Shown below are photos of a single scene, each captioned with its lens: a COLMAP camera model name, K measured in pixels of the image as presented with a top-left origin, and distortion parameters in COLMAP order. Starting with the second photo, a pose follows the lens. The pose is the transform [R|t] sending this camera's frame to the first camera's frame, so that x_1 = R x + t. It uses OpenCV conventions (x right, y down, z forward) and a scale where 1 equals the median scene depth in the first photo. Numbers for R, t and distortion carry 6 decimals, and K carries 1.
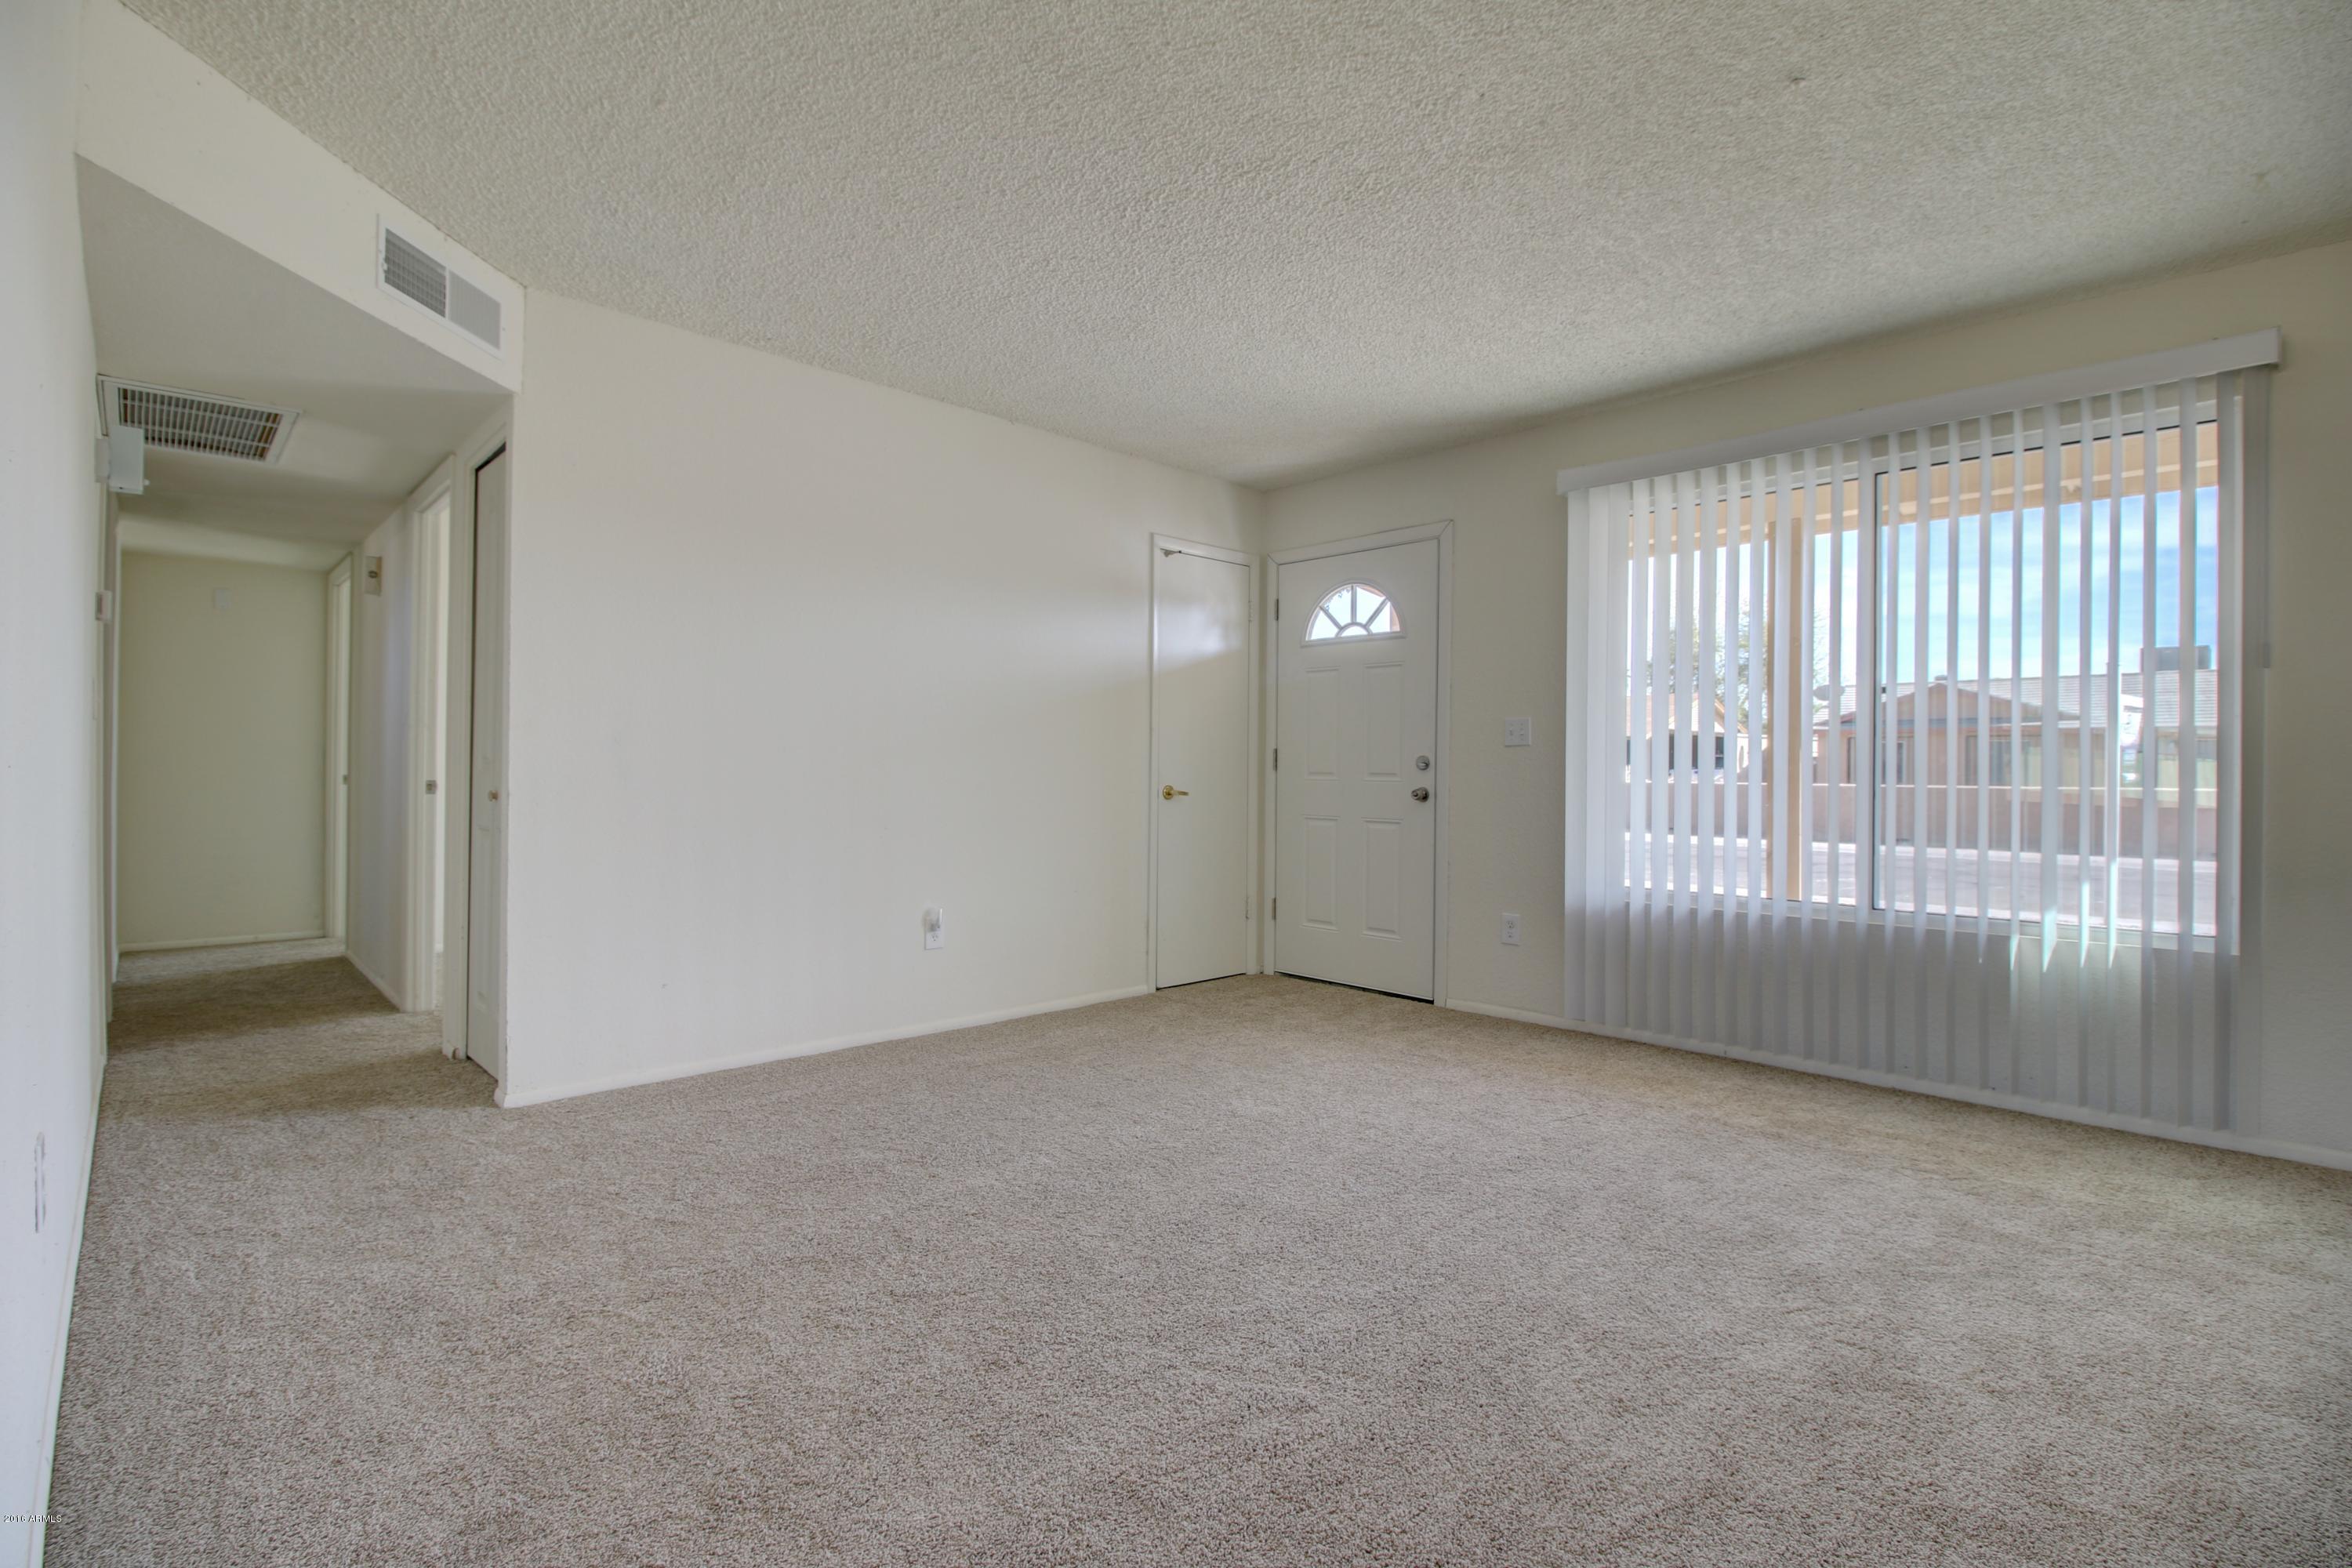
lens RADIAL K [[1081.8, 0, 1177.1], [0, 1081.8, 774.9], [0, 0, 1]] dist [-0.002723, -0.011822]
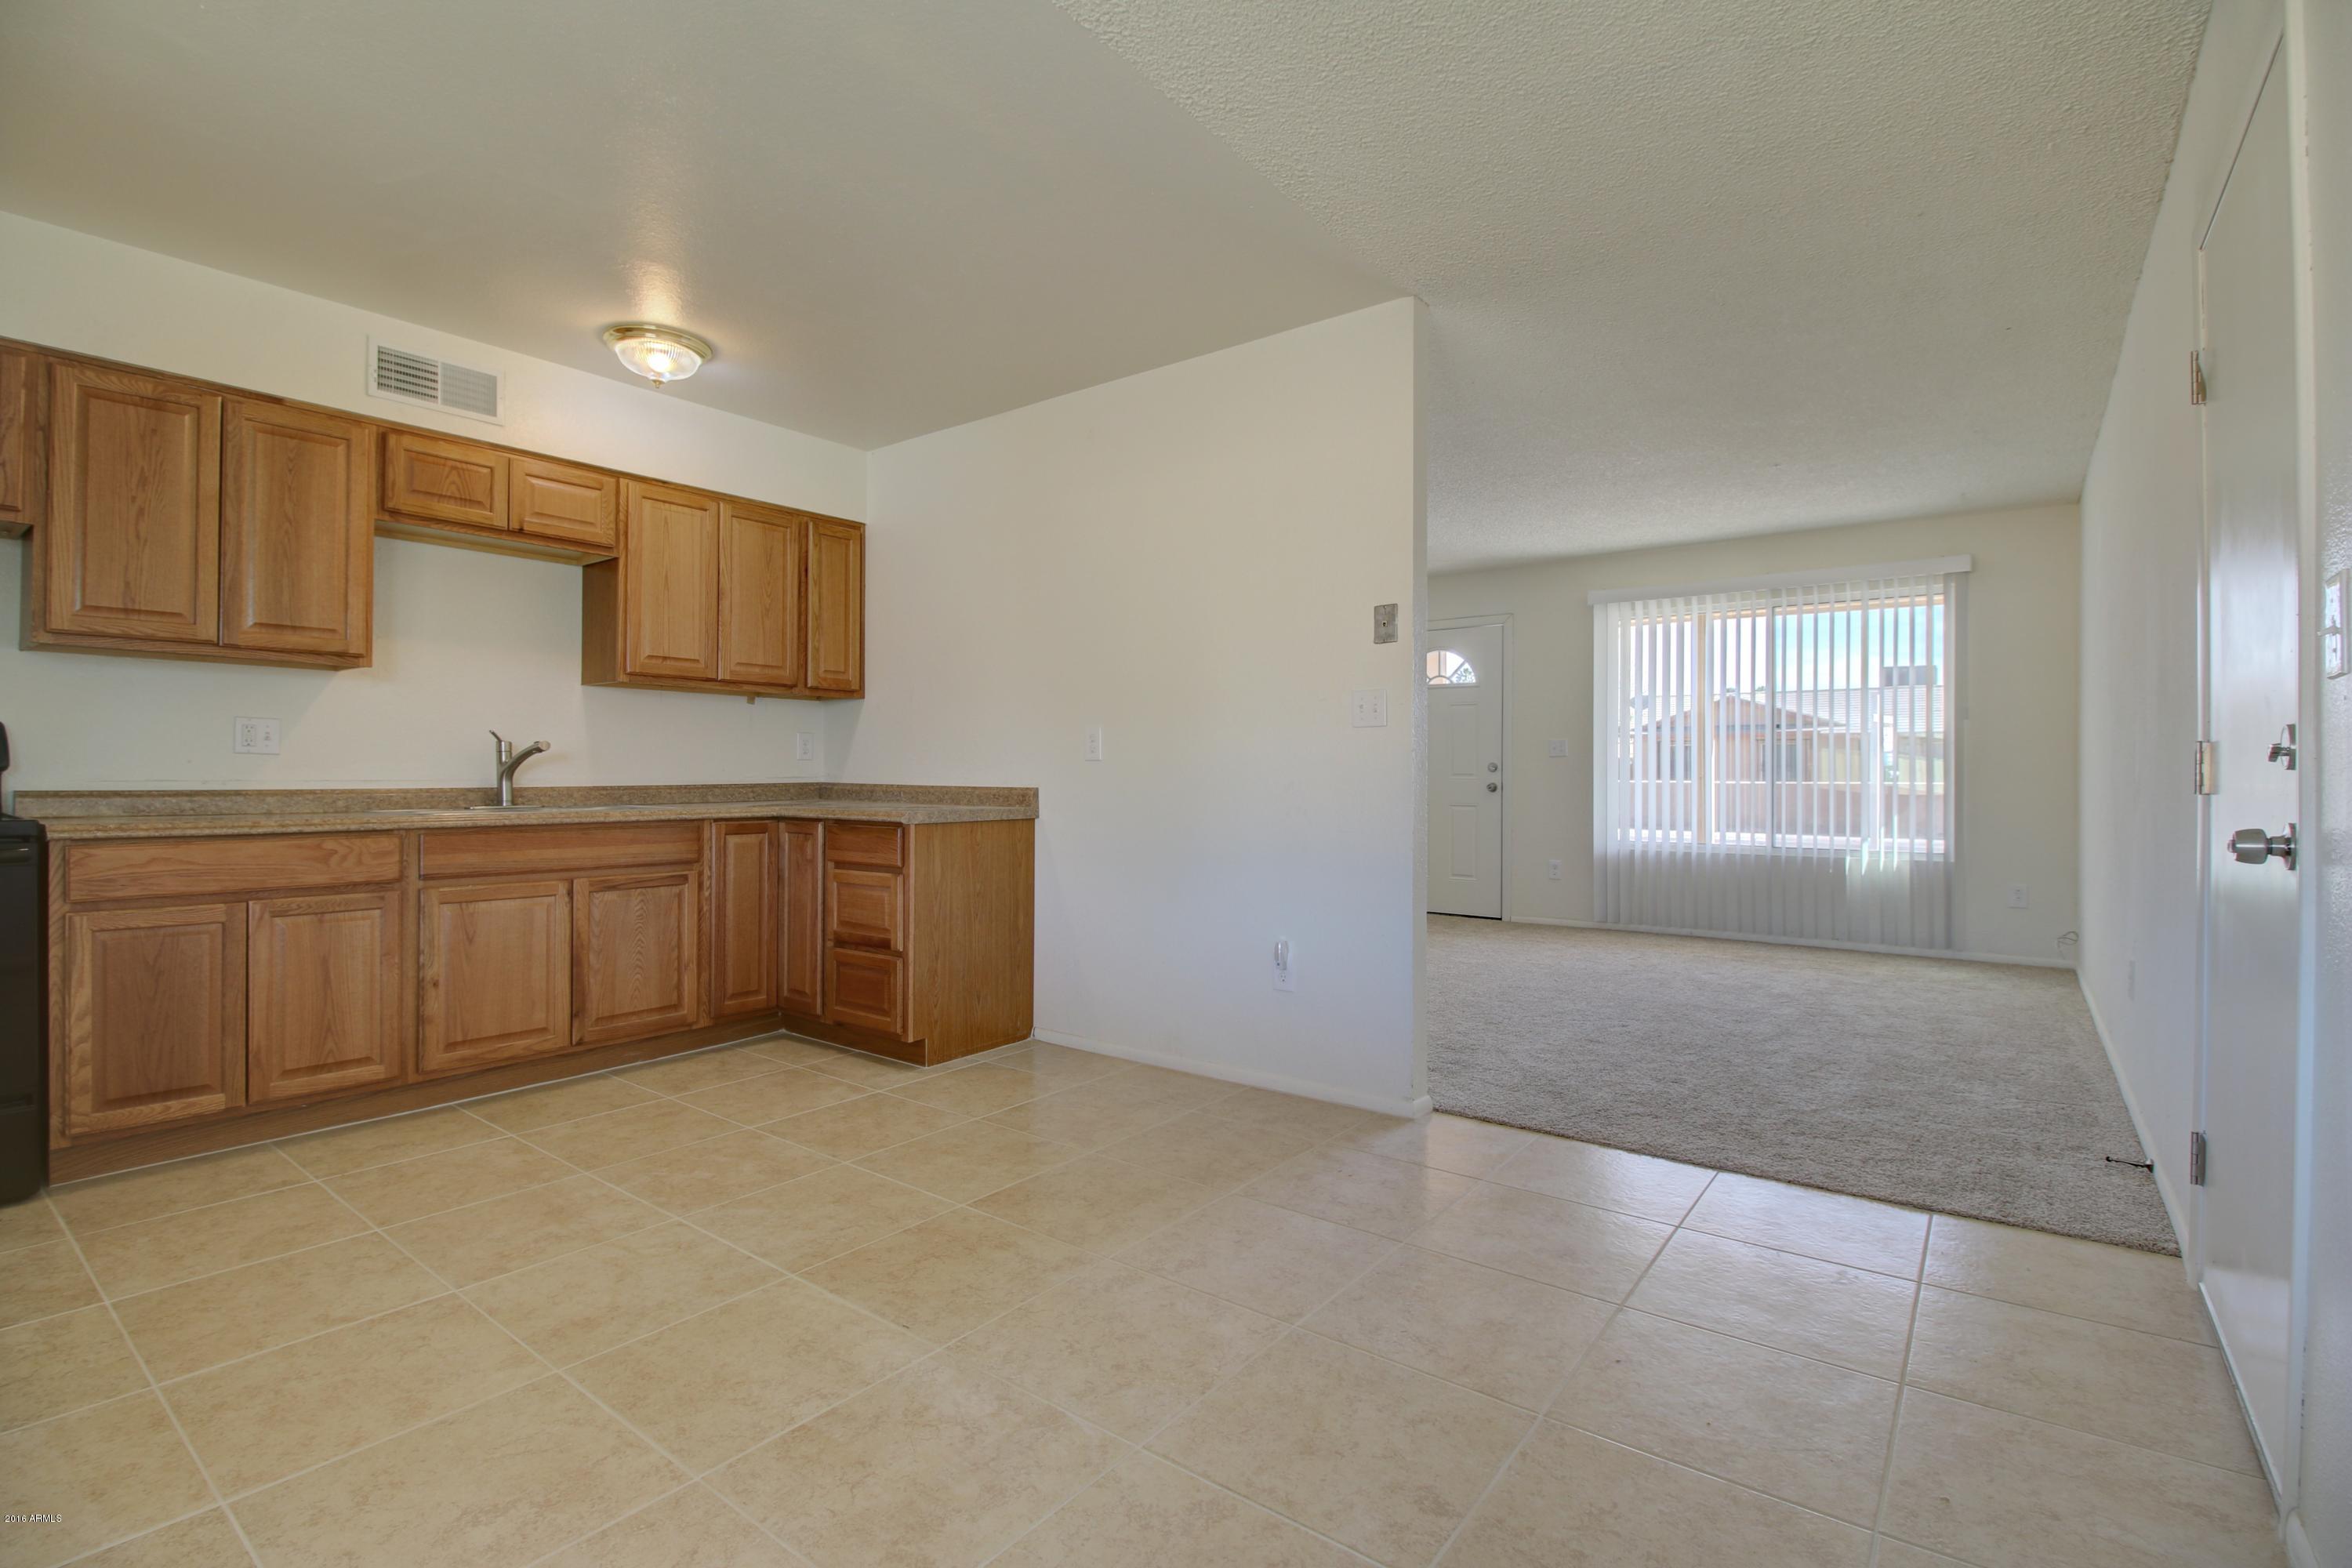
lens RADIAL K [[1081.8, 0, 1166.3], [0, 1081.8, 774.2], [0, 0, 1]] dist [-0.002723, -0.011822]
pose [[0.989557, -0.007538, 0.143942, -0.552324], [0.007743, 0.999970, -0.000860, -0.003597], [-0.143931, 0.001965, 0.989586, -0.573709]]
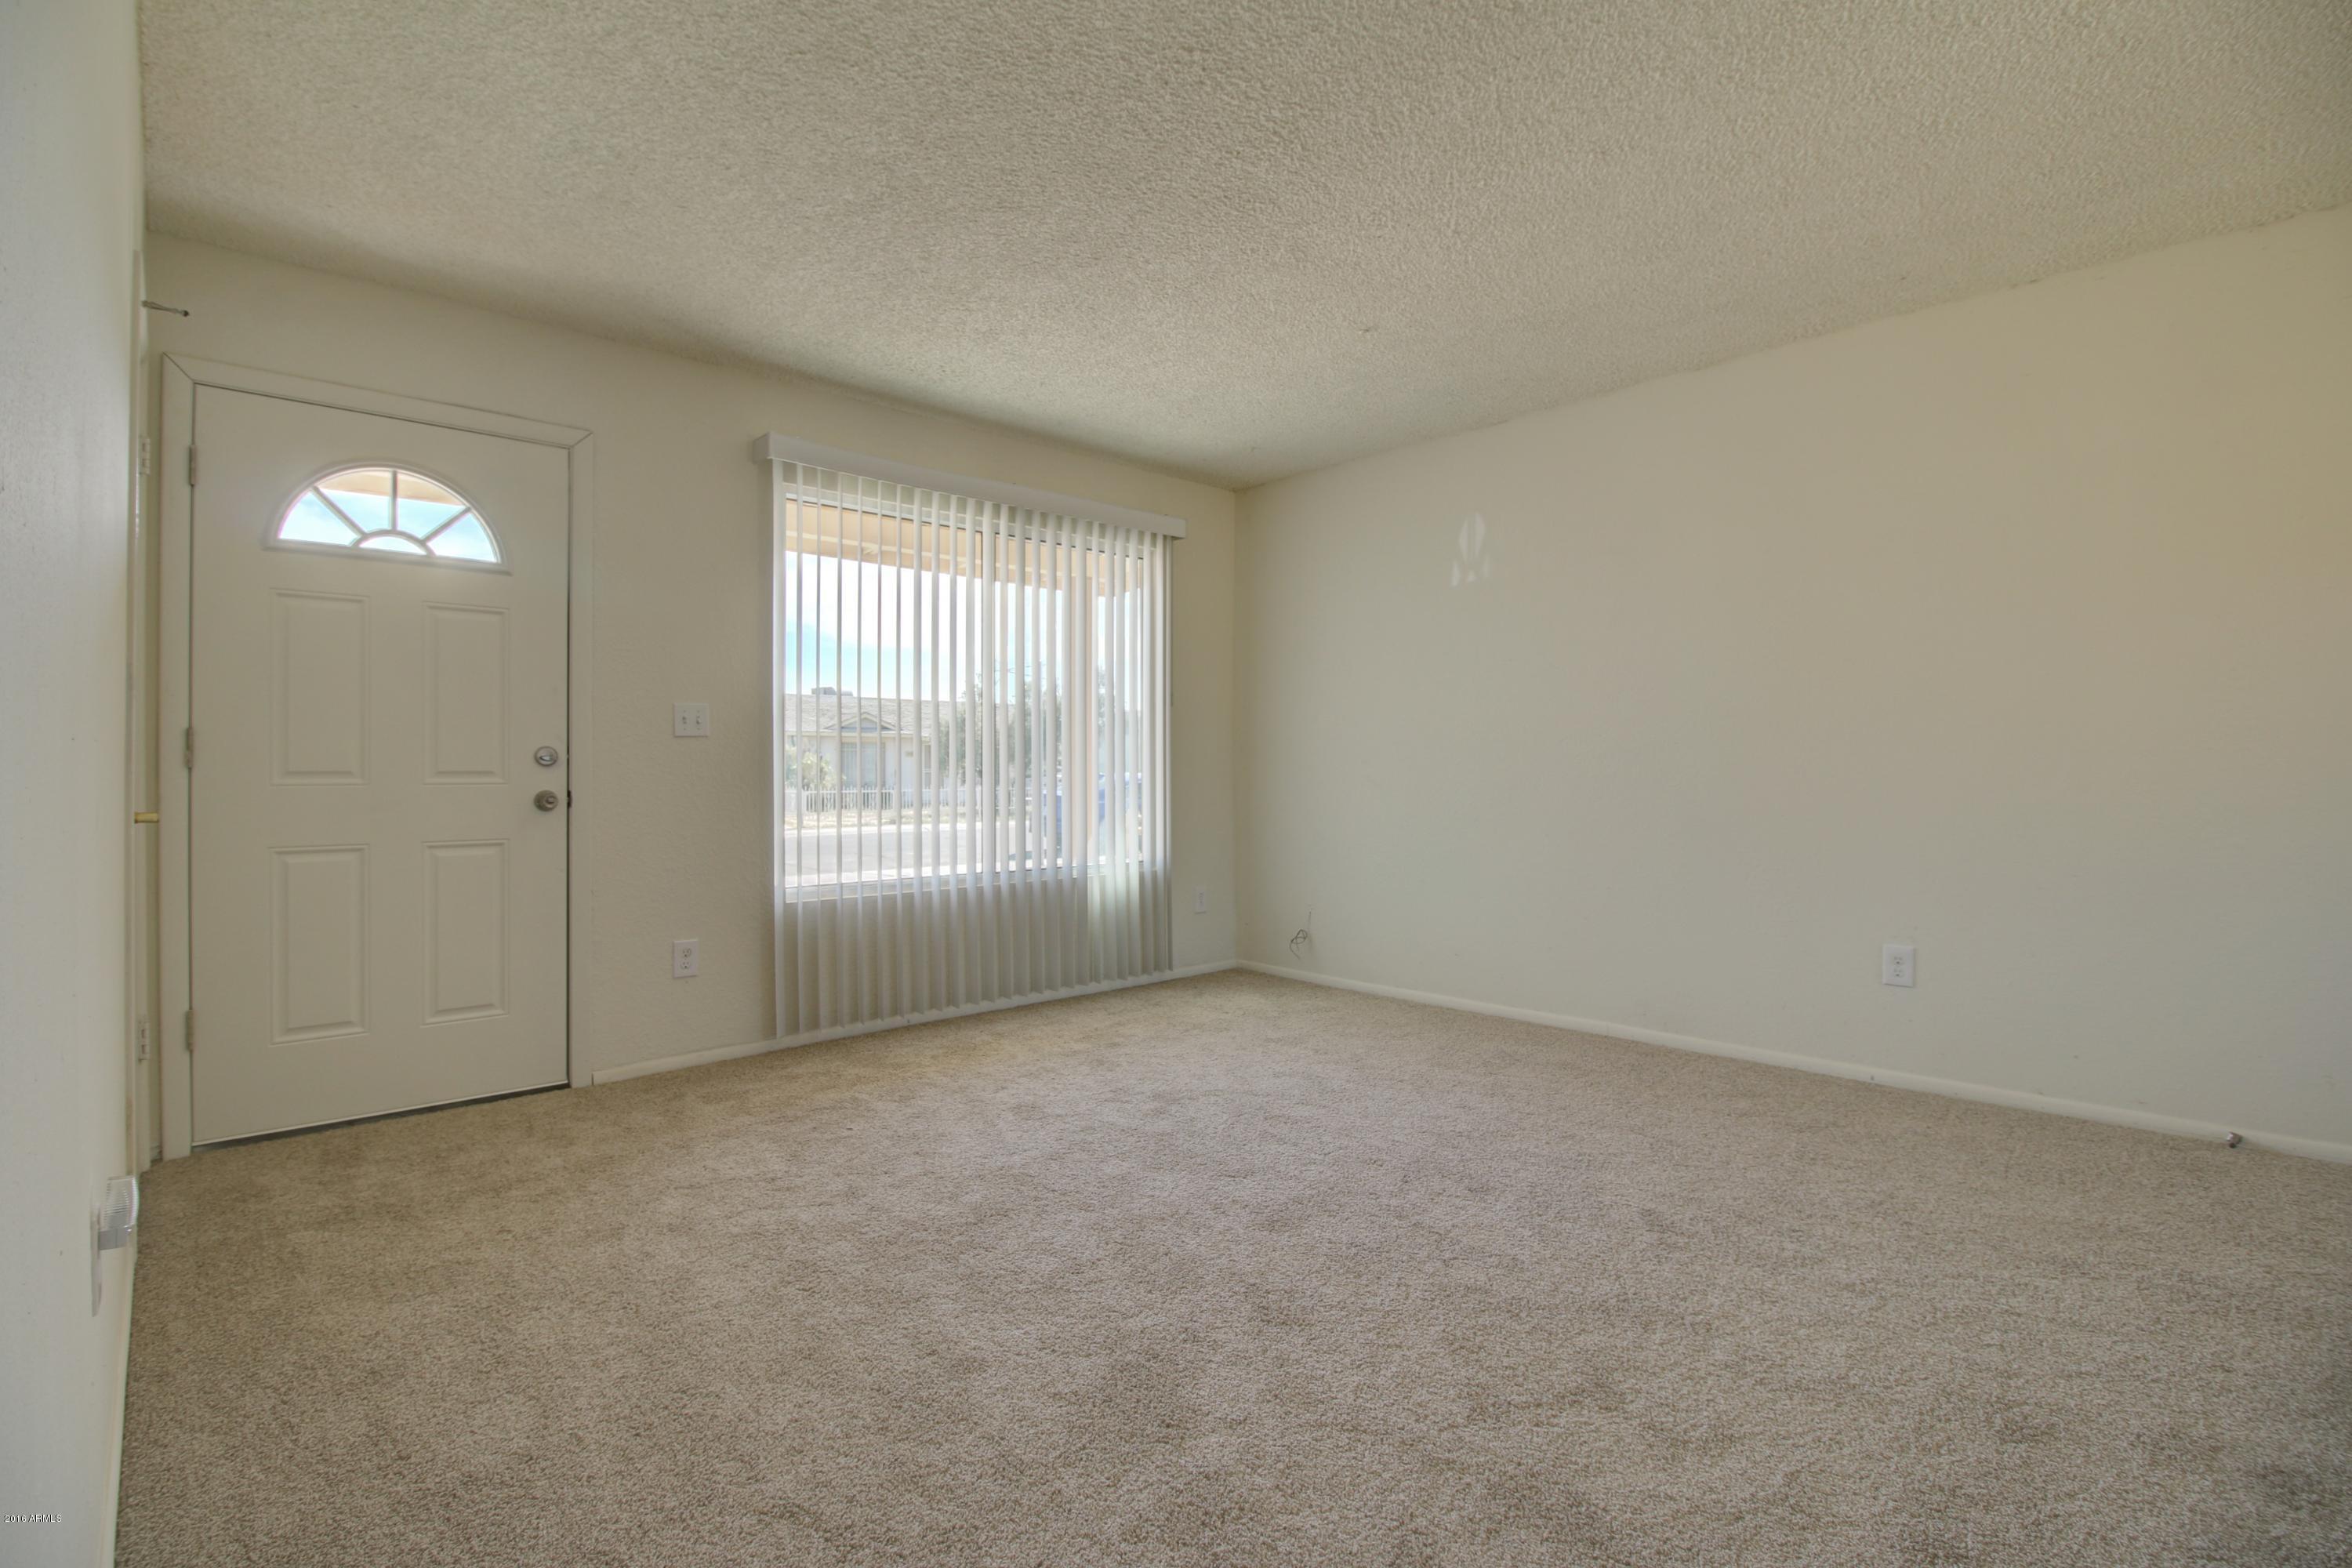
lens RADIAL K [[1081.8, 0, 1168.2], [0, 1081.8, 773.1], [0, 0, 1]] dist [-0.002723, -0.011822]
pose [[0.032363, -0.010886, 0.999417, -0.556195], [0.006606, 0.999921, 0.010678, -0.005638], [-0.999454, 0.006256, 0.032432, 0.667067]]
